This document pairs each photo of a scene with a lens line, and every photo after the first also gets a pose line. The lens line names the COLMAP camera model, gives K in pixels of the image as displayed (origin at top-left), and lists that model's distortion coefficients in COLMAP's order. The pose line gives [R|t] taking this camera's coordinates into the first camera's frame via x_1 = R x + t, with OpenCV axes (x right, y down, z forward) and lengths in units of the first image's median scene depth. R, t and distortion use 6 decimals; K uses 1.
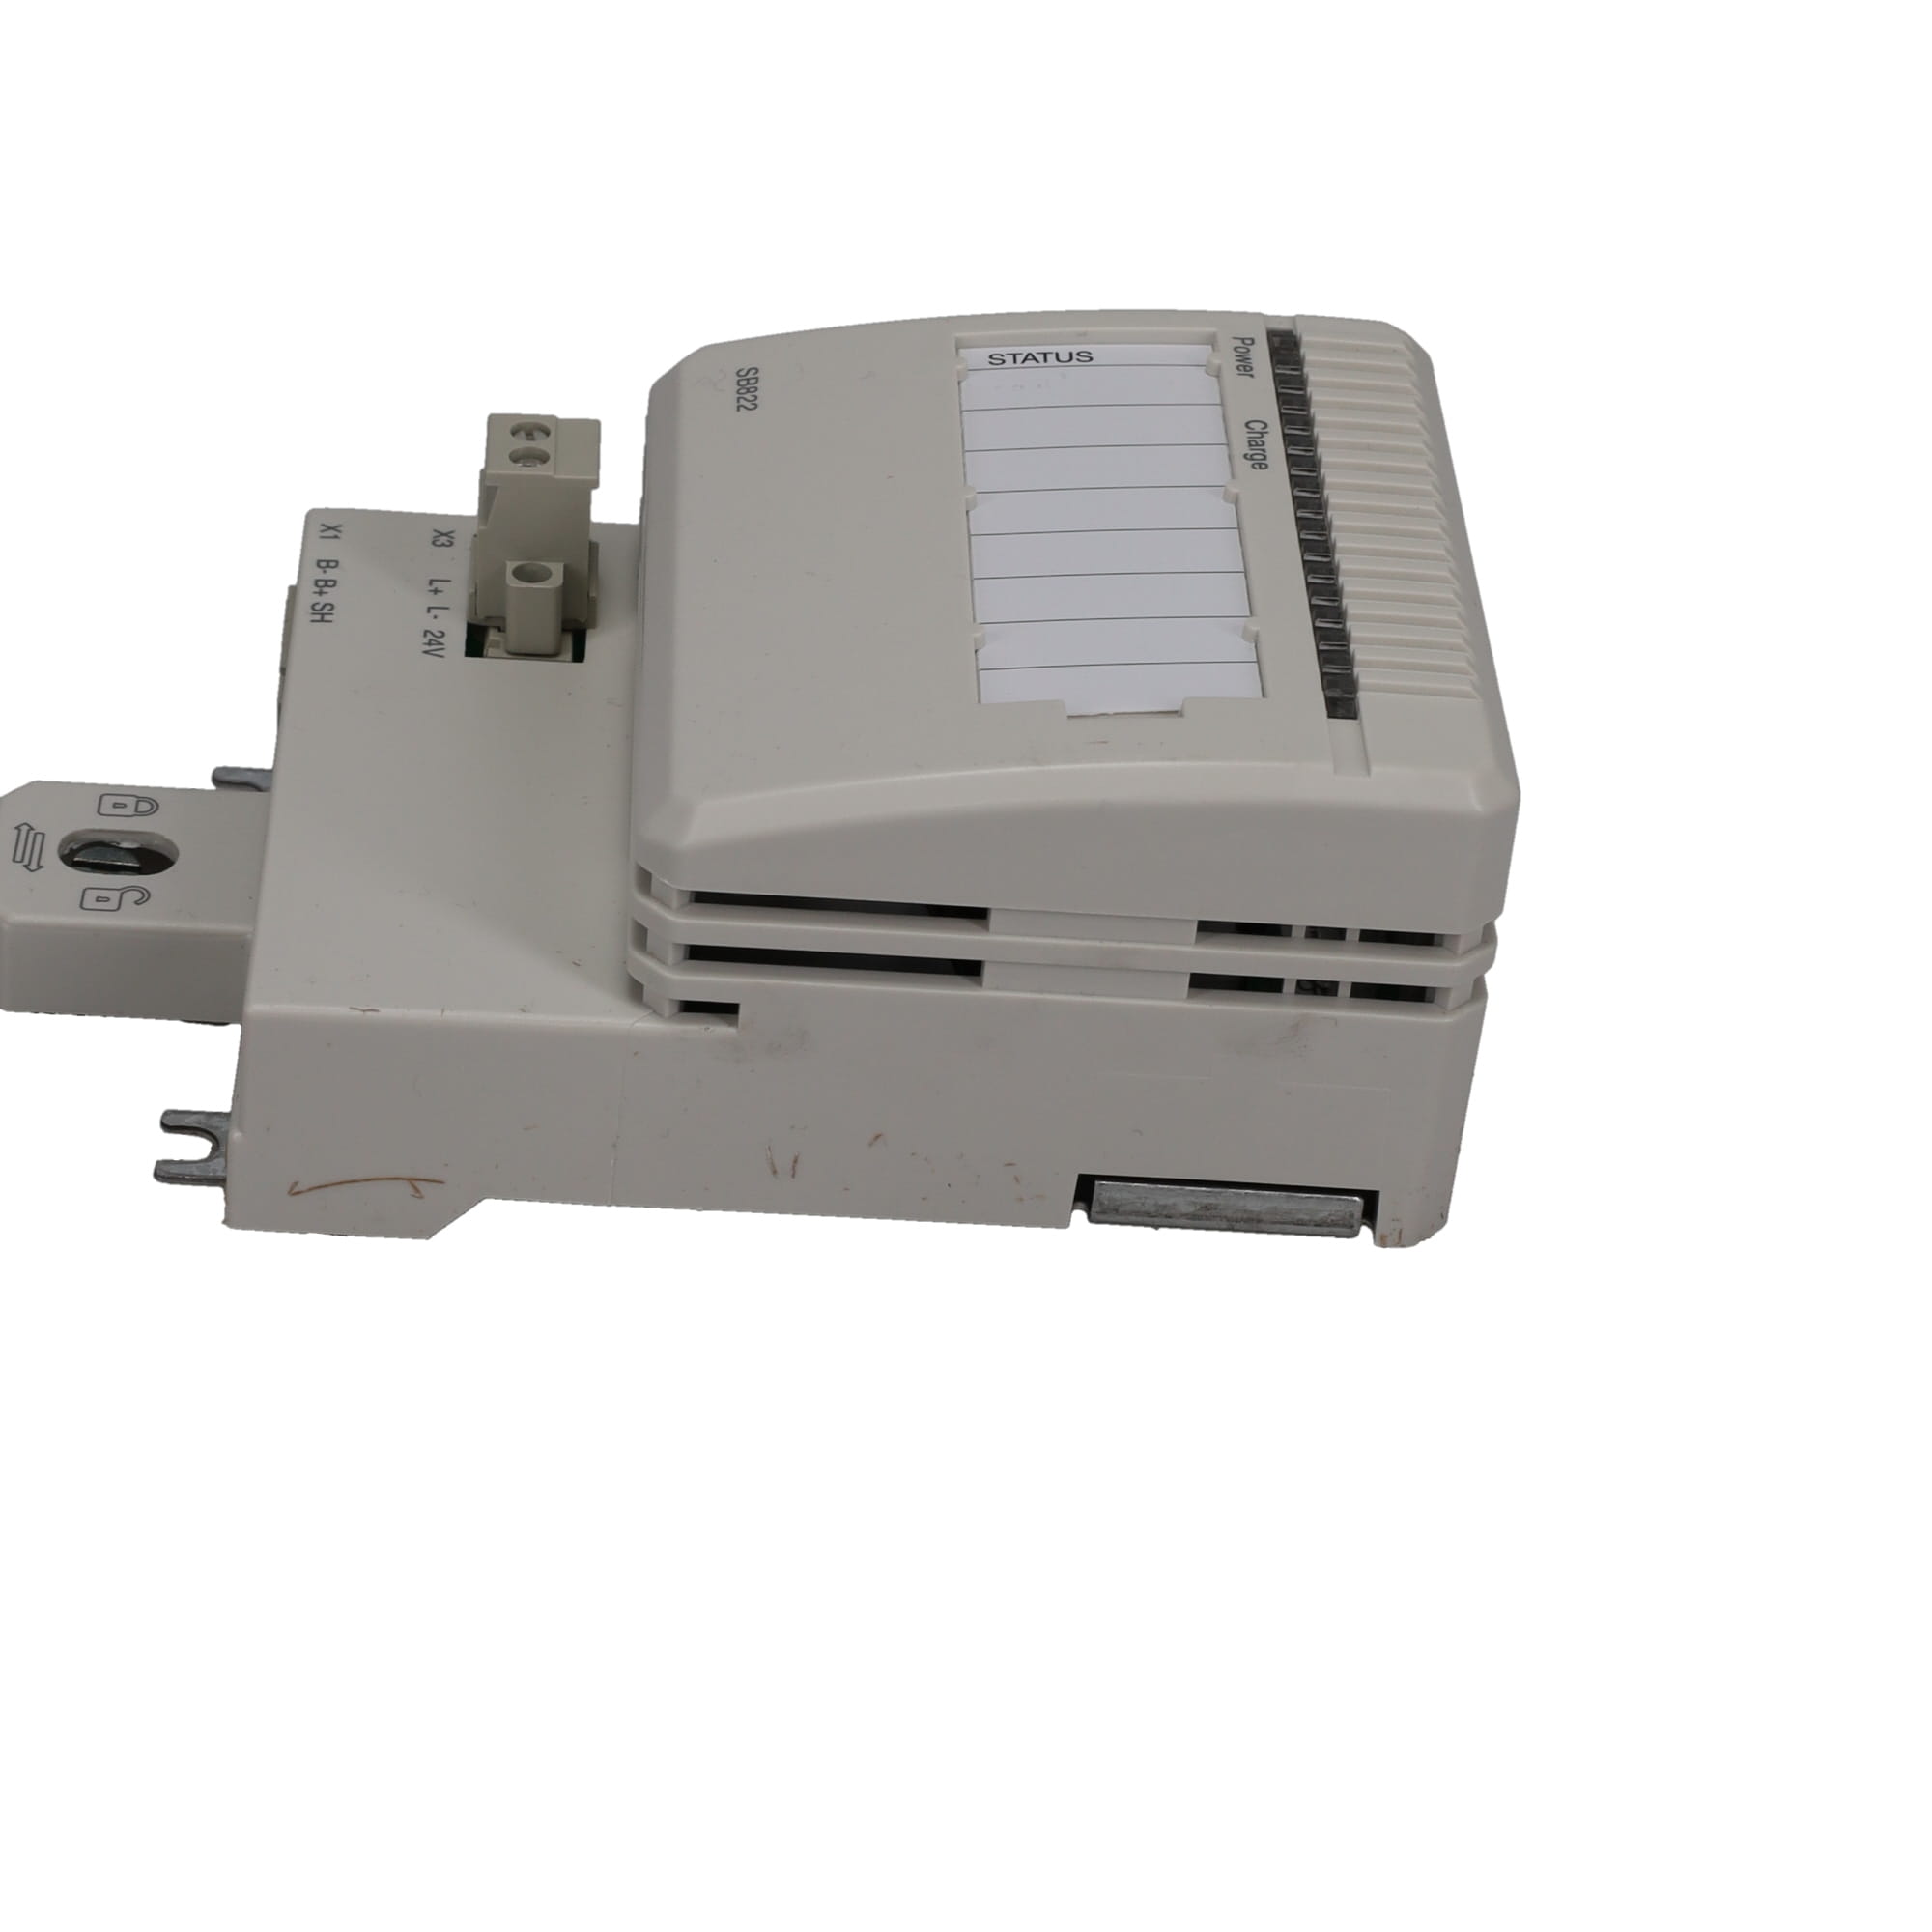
lens RADIAL K [[5467.1, 0, 965.4], [0, 5467.1, 968.2], [0, 0, 1]] dist [-0.027765, 0.000000]
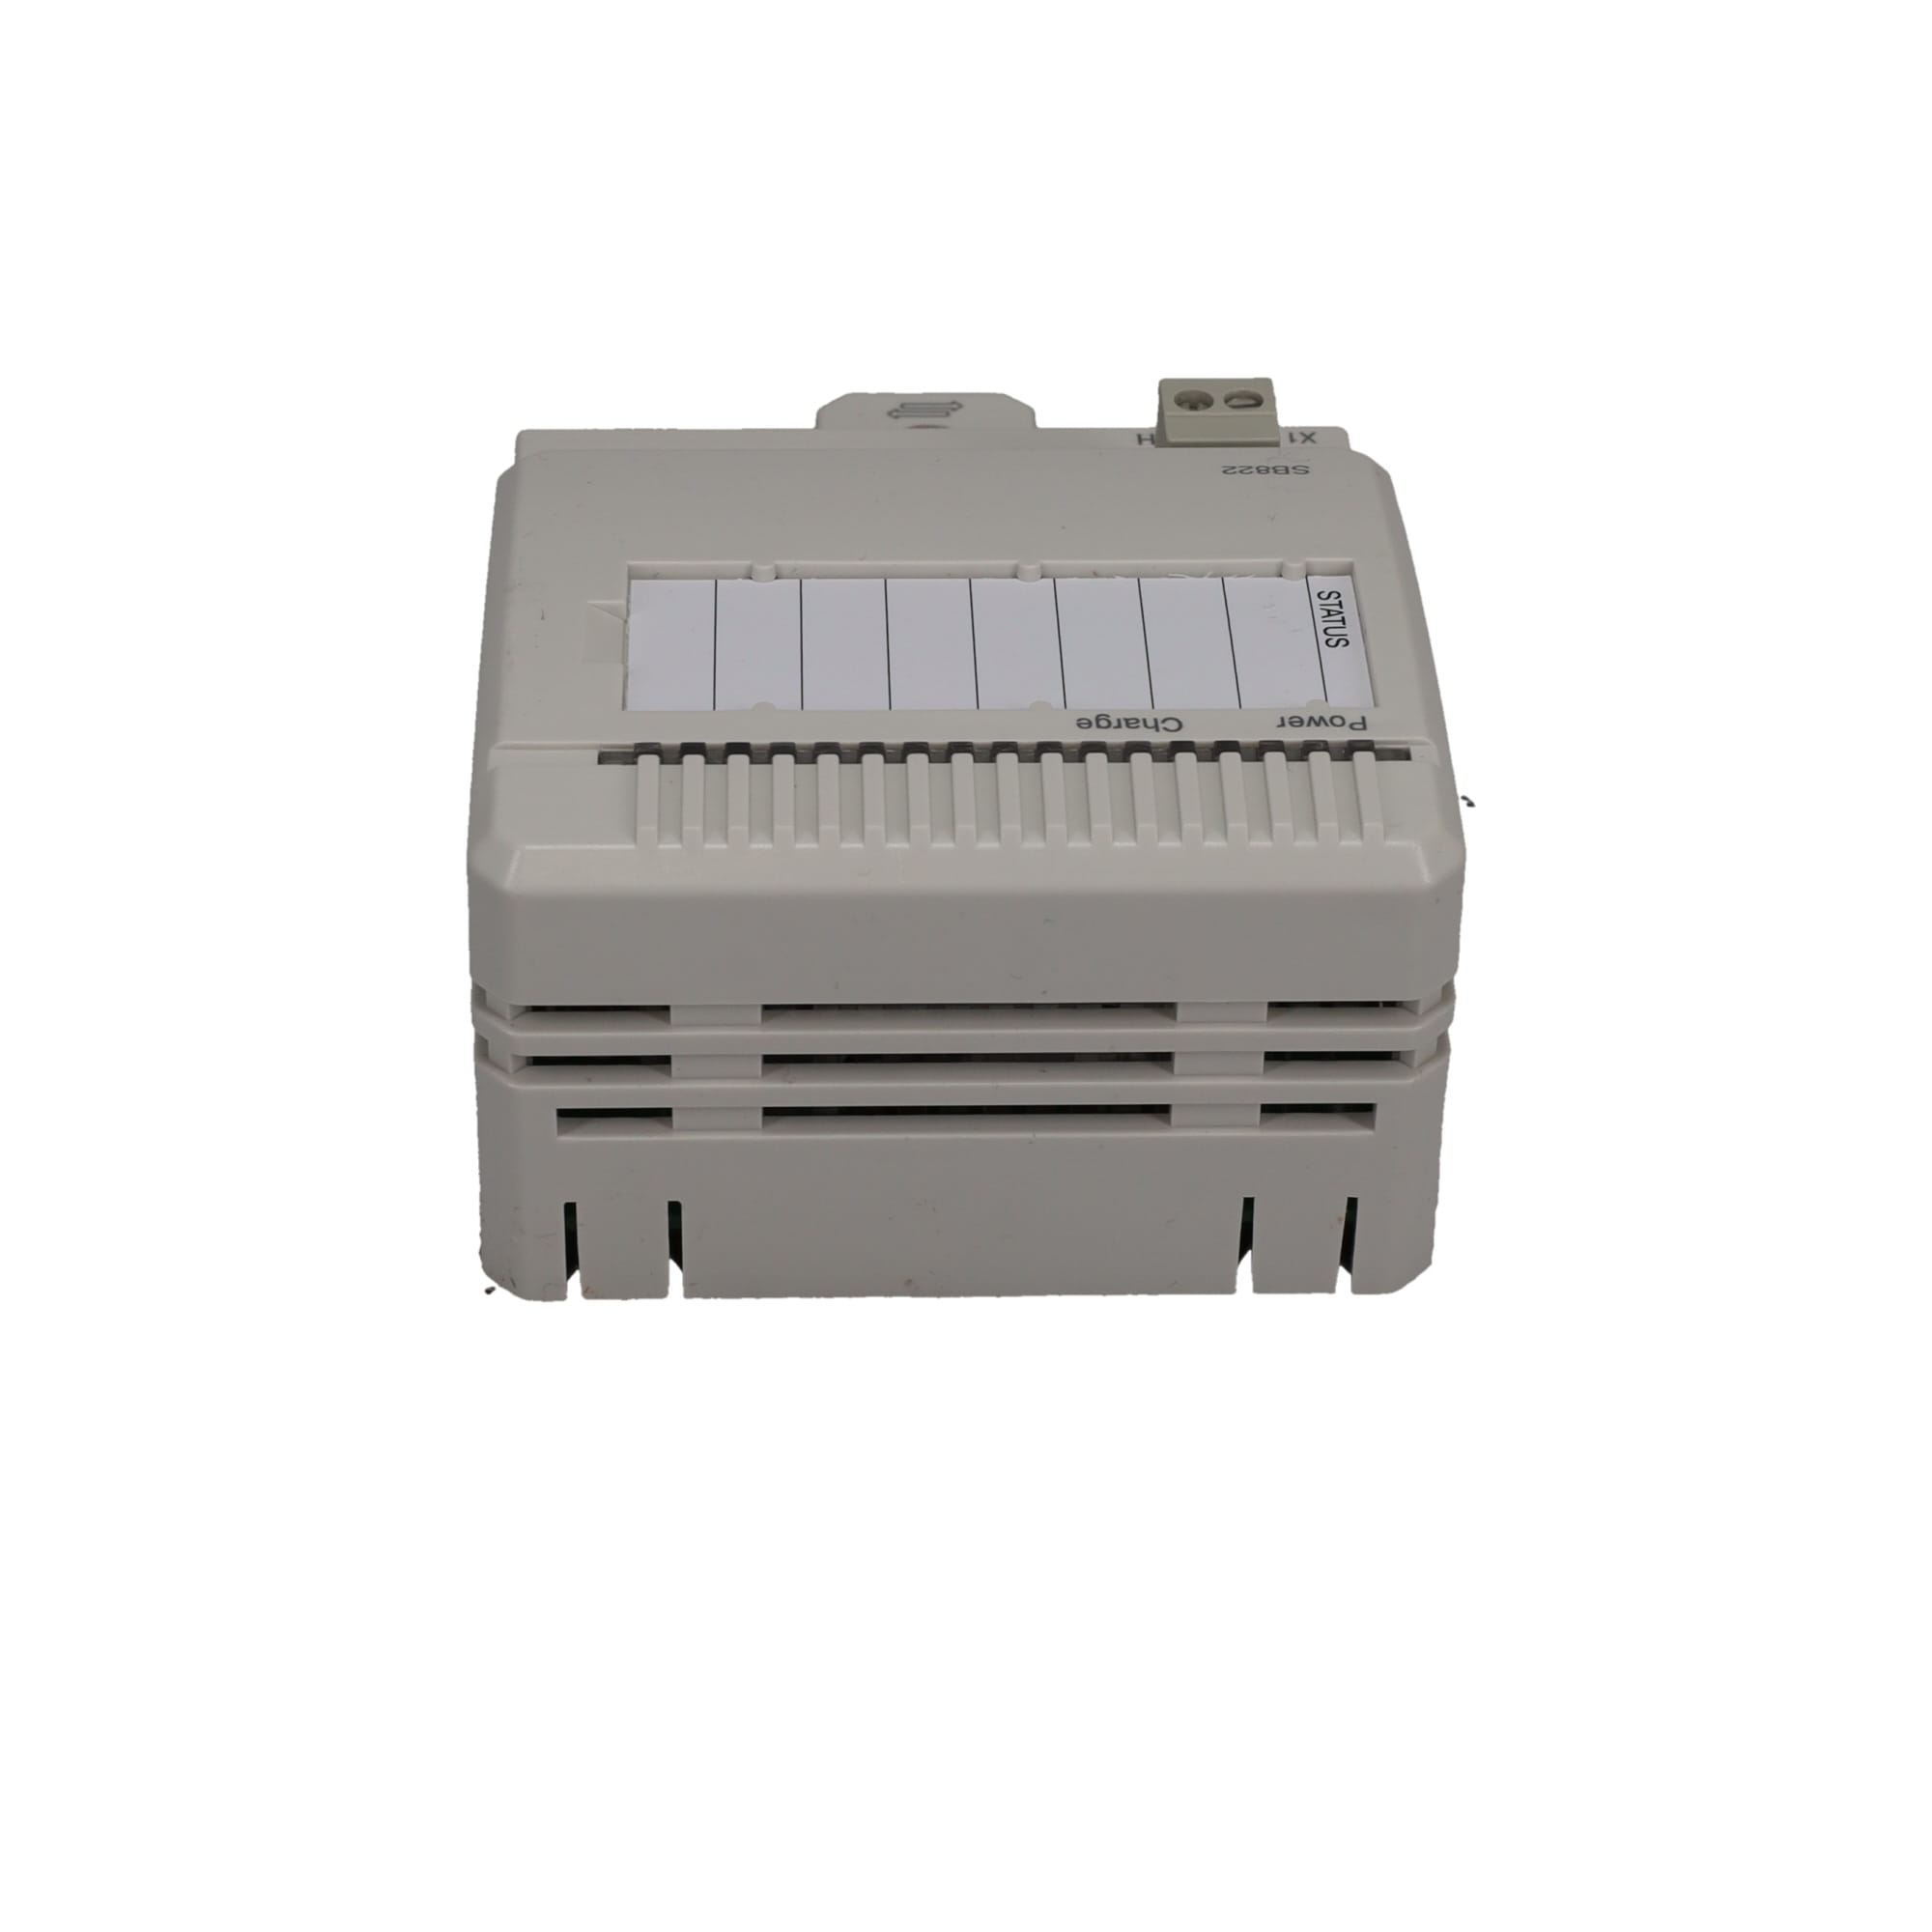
lens RADIAL K [[5467.1, 0, 965.3], [0, 5467.1, 964.4], [0, 0, 1]] dist [-0.027765, 0.000000]
pose [[-0.001769, 0.567820, -0.823151, 0.842449], [-0.593828, 0.661705, 0.457729, -0.478306], [0.804590, 0.489620, 0.336016, 0.692107]]
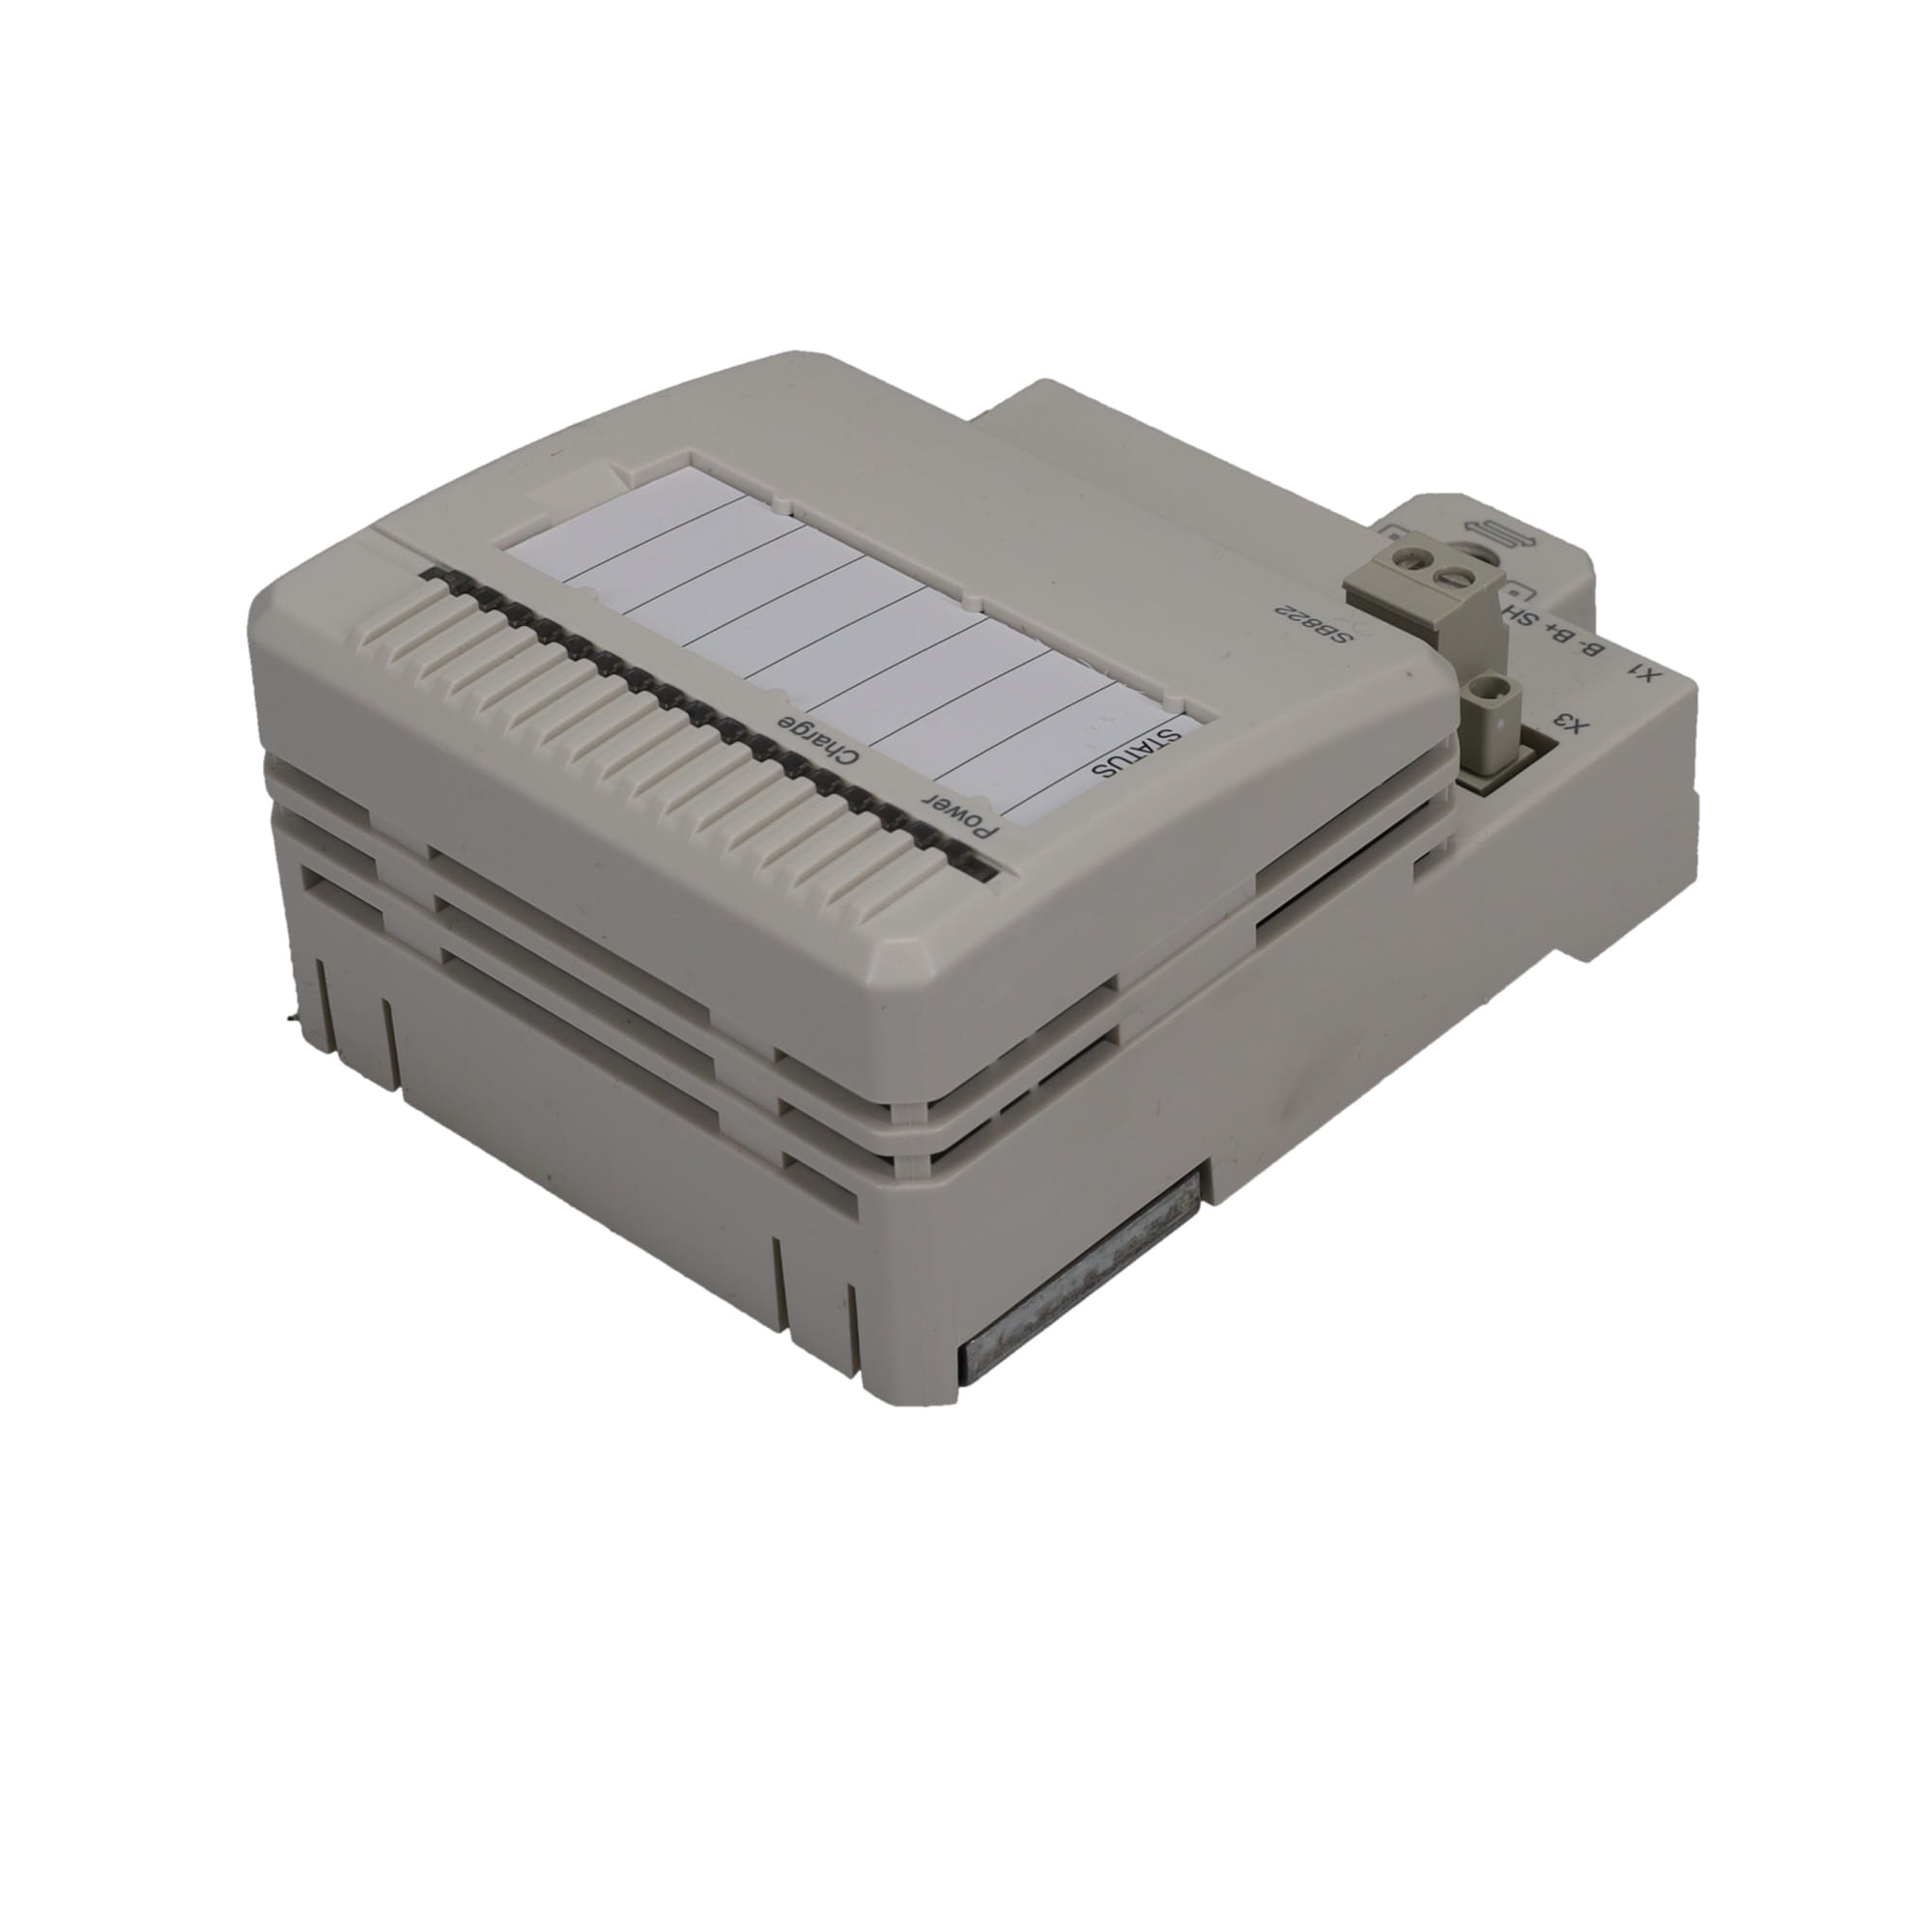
lens RADIAL K [[5467.1, 0, 965.8], [0, 5467.1, 964.5], [0, 0, 1]] dist [-0.027765, 0.000000]
pose [[-0.706494, 0.389299, -0.591026, 0.597112], [-0.432450, 0.423602, 0.795957, -0.826589], [0.560226, 0.817928, -0.130920, 1.172861]]
